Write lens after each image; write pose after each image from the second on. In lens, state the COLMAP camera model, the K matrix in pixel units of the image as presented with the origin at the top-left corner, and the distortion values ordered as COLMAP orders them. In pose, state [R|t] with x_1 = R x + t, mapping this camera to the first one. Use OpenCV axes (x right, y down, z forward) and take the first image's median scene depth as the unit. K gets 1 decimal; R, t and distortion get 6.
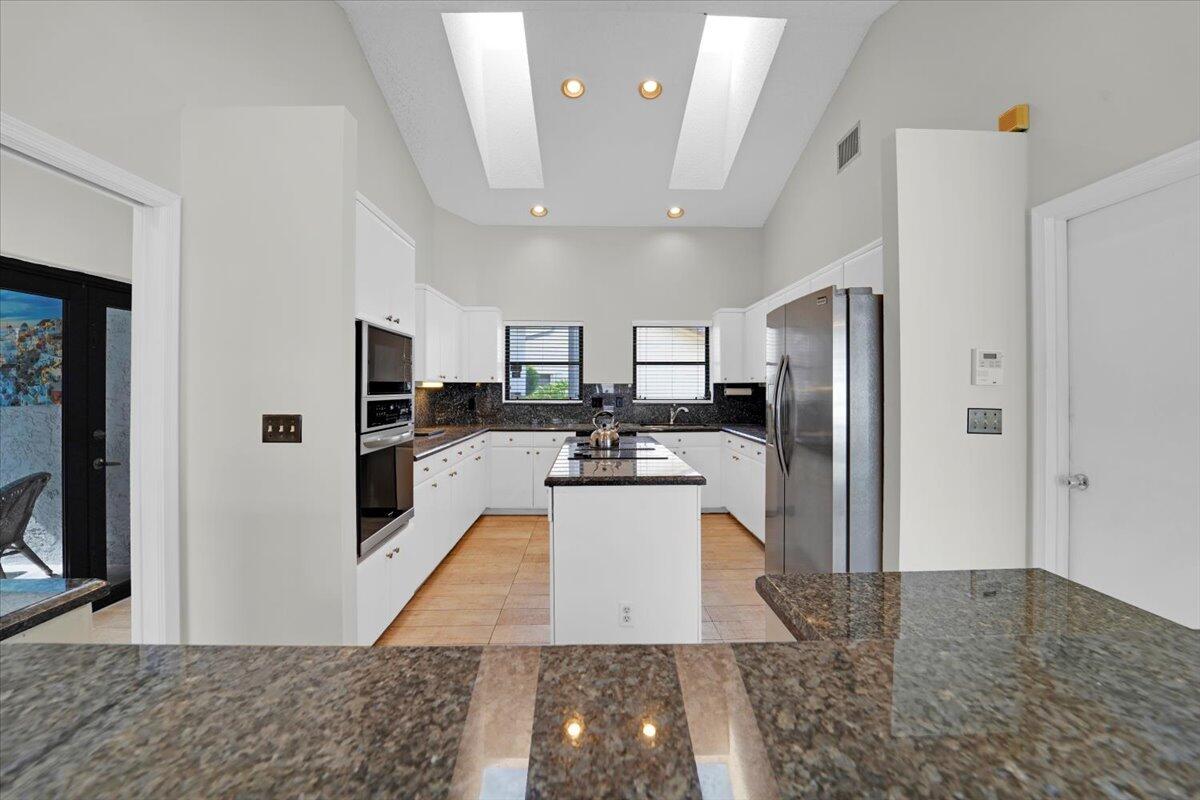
lens RADIAL K [[504.4, 0, 597.4], [0, 504.4, 386.1], [0, 0, 1]] dist [-0.003059, -0.013625]
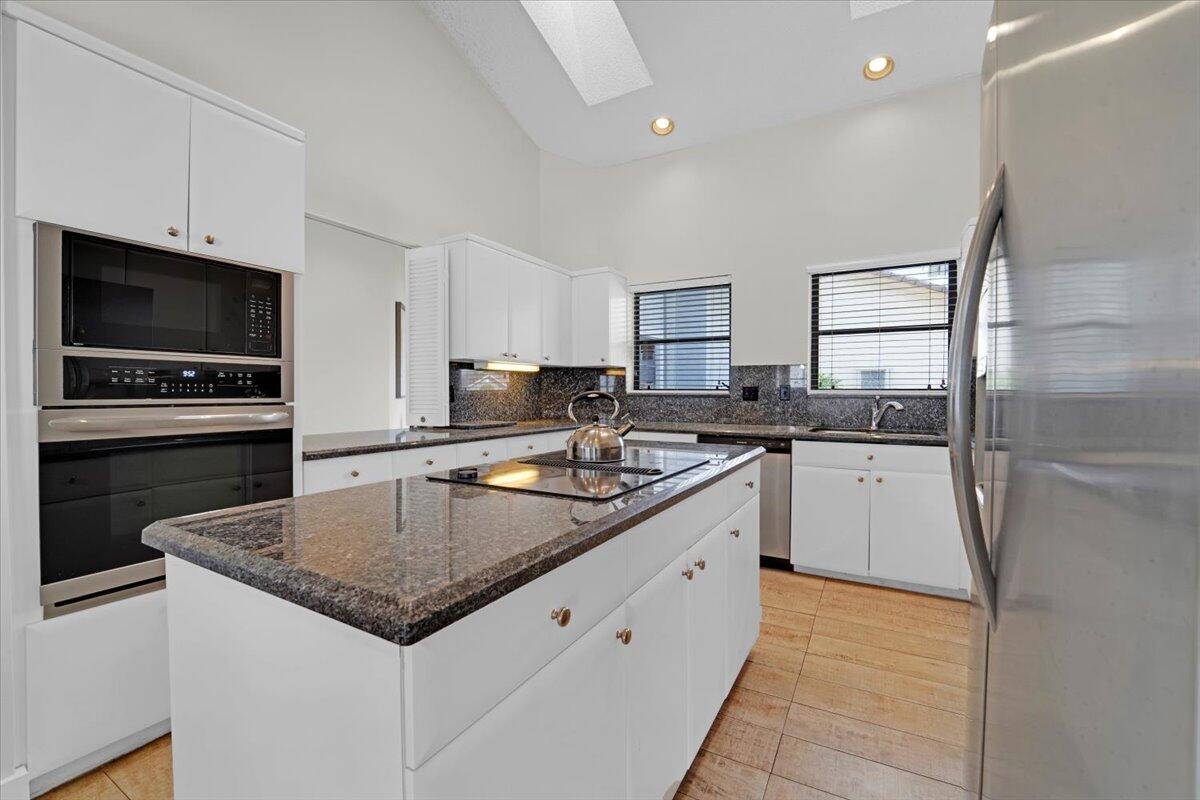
lens RADIAL K [[504.4, 0, 597.4], [0, 504.4, 386.1], [0, 0, 1]] dist [-0.003059, -0.013625]
pose [[0.866365, -0.001557, -0.499408, 0.161991], [-0.001693, 0.999980, -0.006055, 0.028398], [0.499408, 0.006092, 0.866346, 0.329631]]
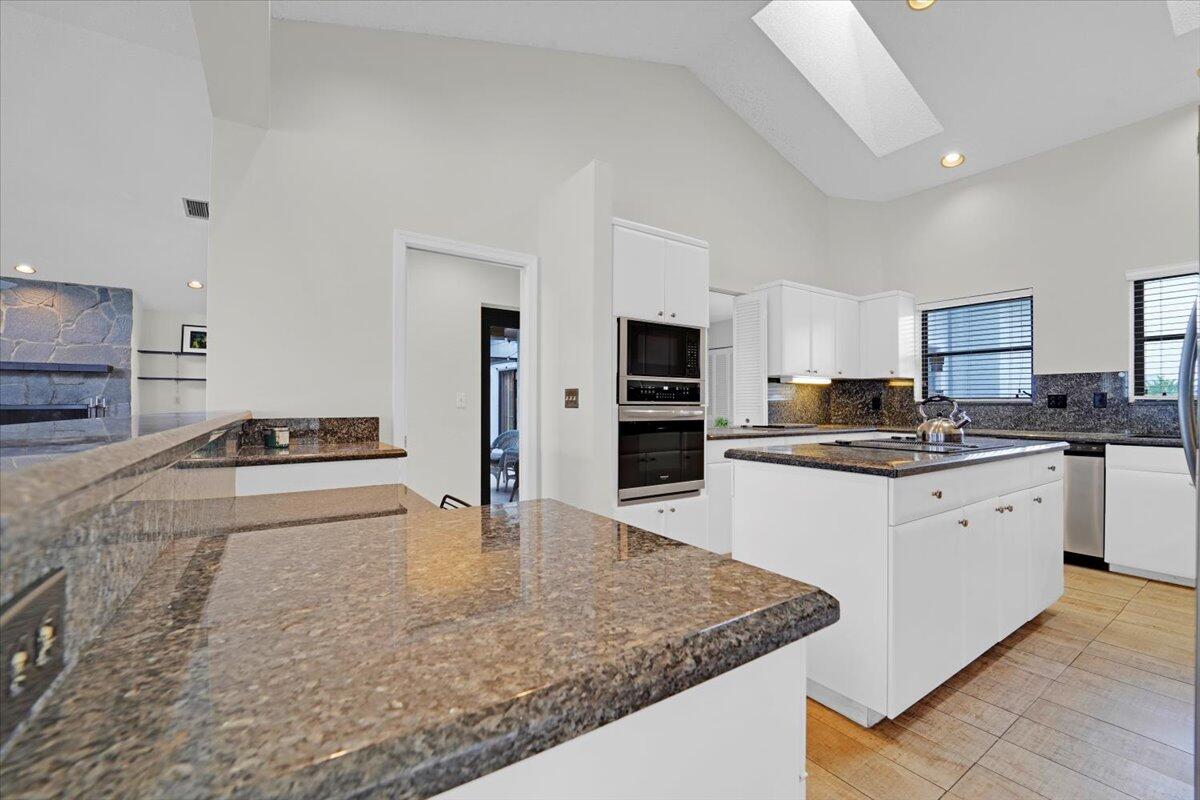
lens RADIAL K [[498.5, 0, 600.0], [0, 498.5, 400.0], [0, 0, 1]] dist [-0.008933, -0.004727]
pose [[0.552580, -0.005532, -0.833442, 0.223871], [0.001198, 0.999982, -0.005843, 0.035808], [0.833459, 0.002230, 0.552576, 0.102612]]
